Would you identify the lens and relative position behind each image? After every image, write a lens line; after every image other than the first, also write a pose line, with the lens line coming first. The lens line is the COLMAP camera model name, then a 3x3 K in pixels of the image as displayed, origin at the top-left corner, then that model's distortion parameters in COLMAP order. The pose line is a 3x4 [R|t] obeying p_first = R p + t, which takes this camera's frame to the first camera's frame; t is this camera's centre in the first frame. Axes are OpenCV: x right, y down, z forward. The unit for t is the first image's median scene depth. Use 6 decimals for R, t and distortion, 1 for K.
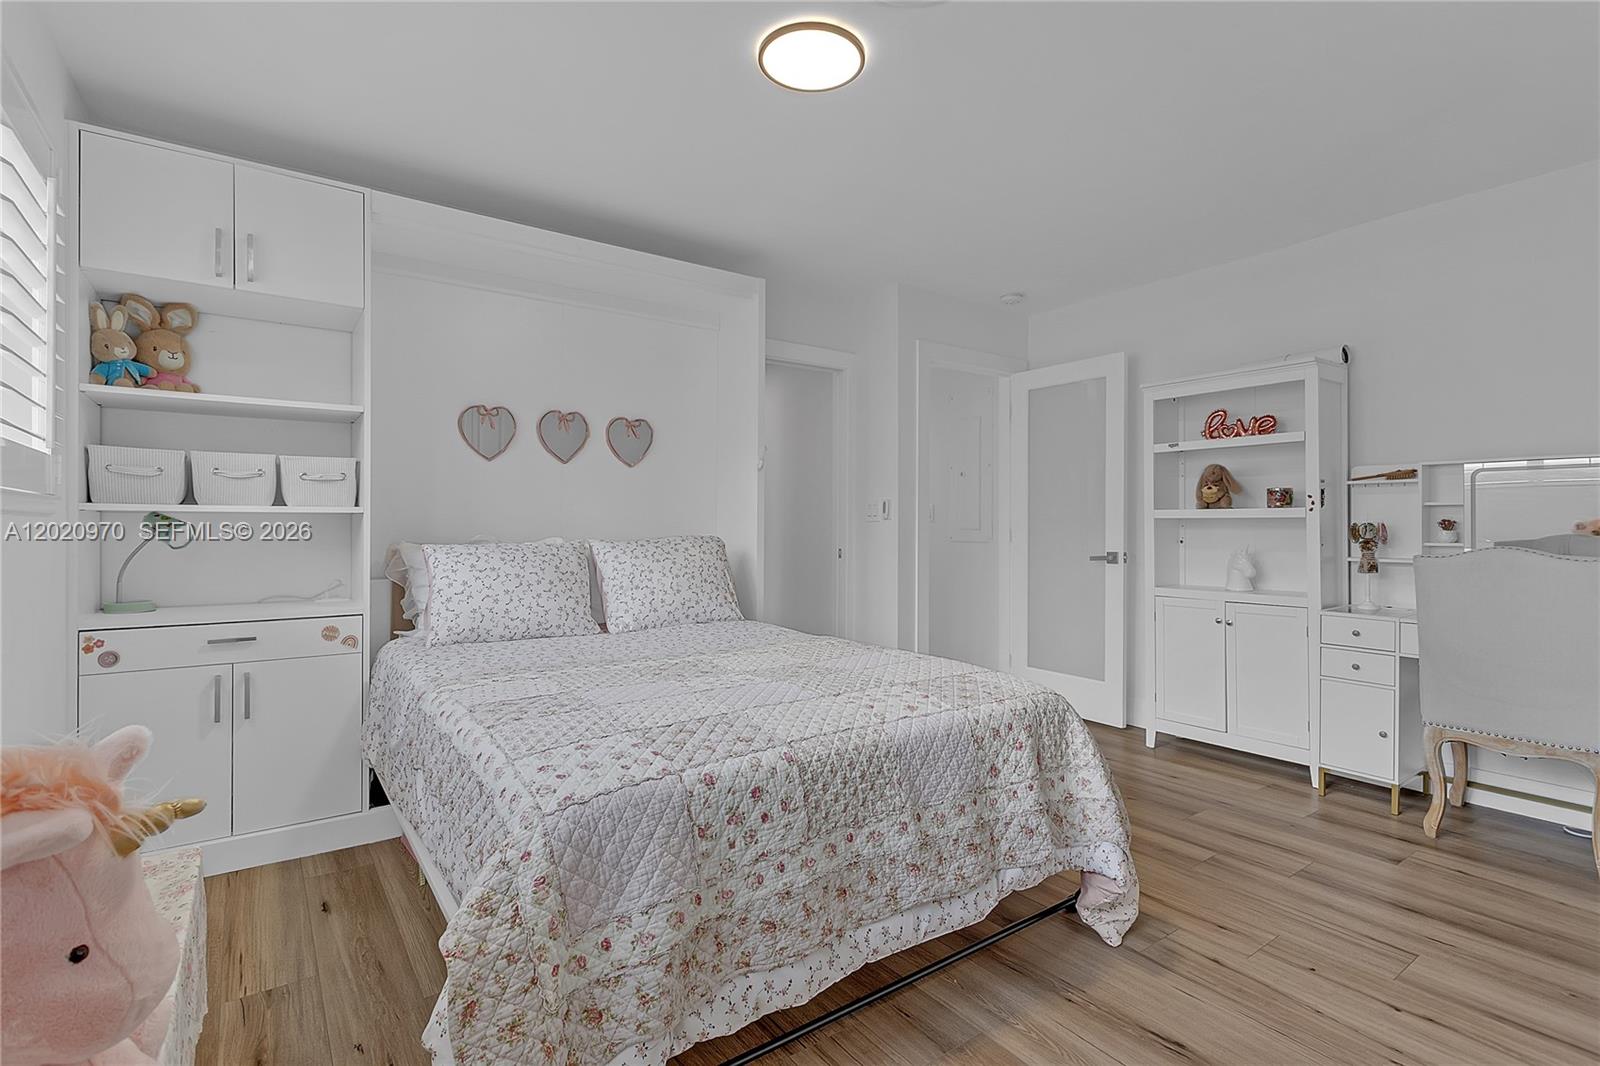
lens RADIAL K [[761.0, 0, 792.2], [0, 761.0, 530.3], [0, 0, 1]] dist [-0.000736, 0.000338]
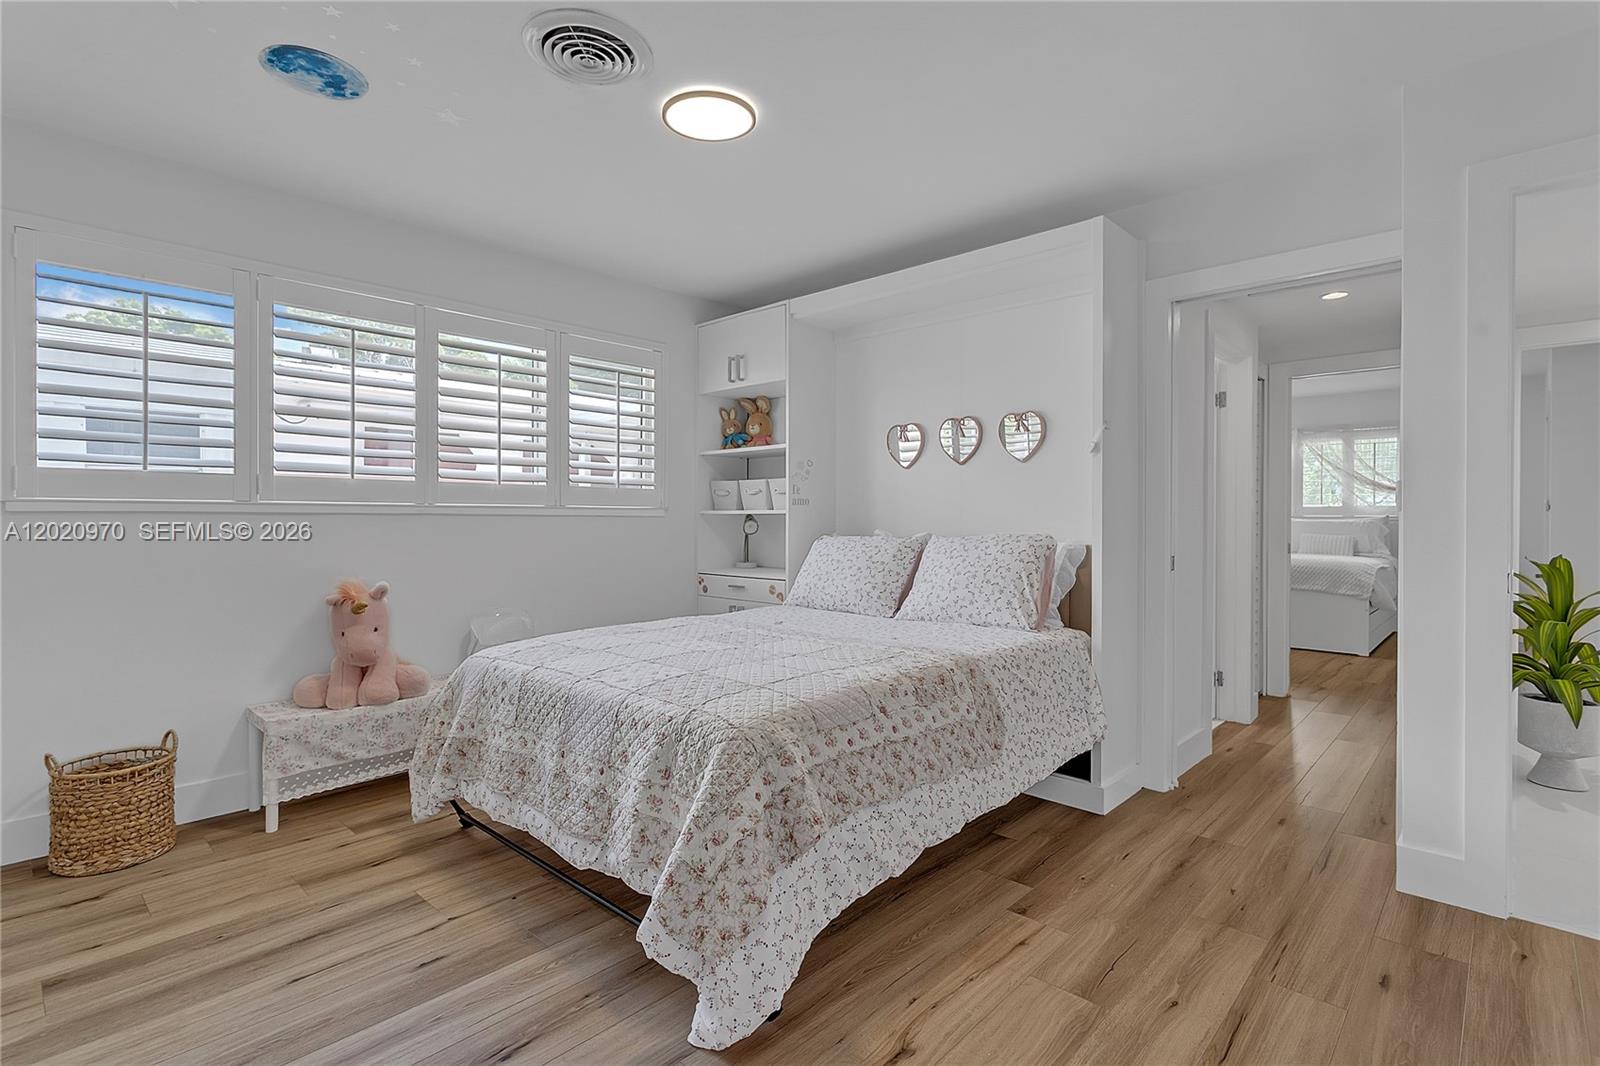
lens RADIAL K [[761.0, 0, 785.2], [0, 761.0, 523.8], [0, 0, 1]] dist [-0.000736, 0.000338]
pose [[0.191140, 0.004508, -0.981552, 0.934662], [-0.006419, 0.999974, 0.003343, -0.007626], [0.981542, 0.005661, 0.191164, 0.709055]]
